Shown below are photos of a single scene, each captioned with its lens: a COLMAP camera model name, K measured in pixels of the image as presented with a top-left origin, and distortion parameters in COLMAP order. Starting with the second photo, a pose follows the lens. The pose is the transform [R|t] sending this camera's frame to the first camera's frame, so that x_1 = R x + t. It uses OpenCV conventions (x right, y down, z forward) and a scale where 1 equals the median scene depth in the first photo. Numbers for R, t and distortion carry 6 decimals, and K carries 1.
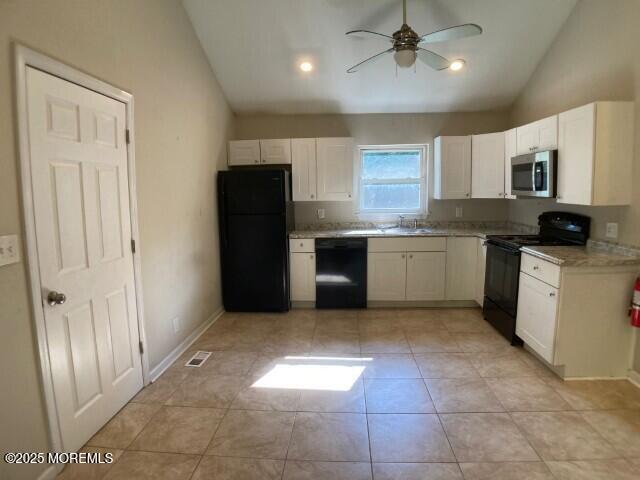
lens RADIAL K [[366.6, 0, 322.1], [0, 366.6, 237.9], [0, 0, 1]] dist [-0.088776, 0.007010]
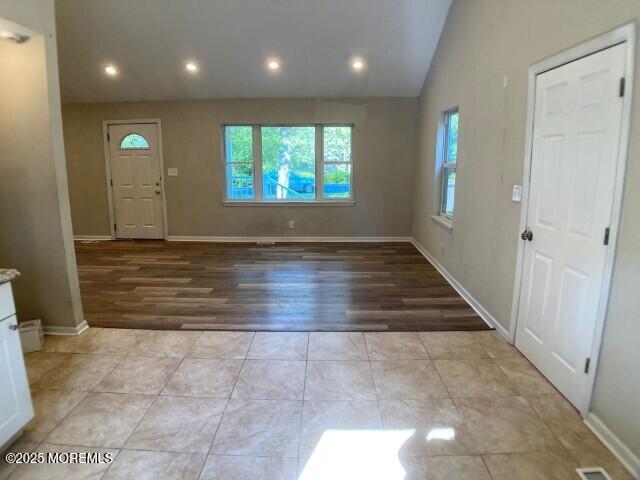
lens RADIAL K [[366.6, 0, 319.7], [0, 366.6, 235.0], [0, 0, 1]] dist [-0.088776, 0.007010]
pose [[-0.998896, 0.023276, -0.040793, 0.061037], [0.008999, 0.947319, 0.320165, -0.128019], [0.046096, 0.319445, -0.946483, 0.991701]]
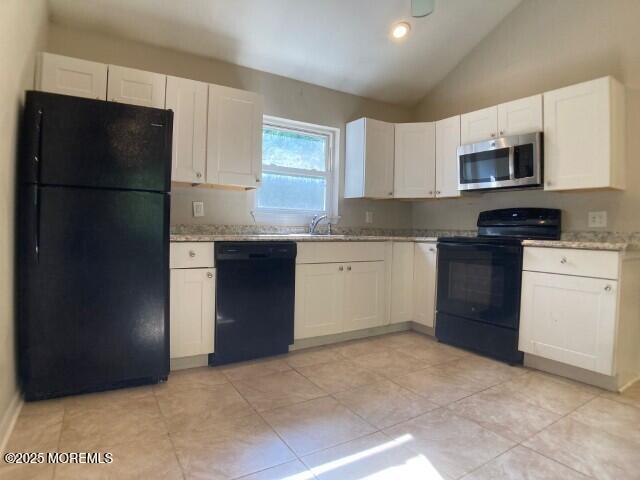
lens RADIAL K [[366.6, 0, 318.7], [0, 366.6, 238.1], [0, 0, 1]] dist [-0.088776, 0.007010]
pose [[0.817529, 0.019260, 0.575565, -0.225399], [0.042010, 0.994783, -0.092959, 0.057213], [-0.574353, 0.100176, 0.812455, 0.456817]]
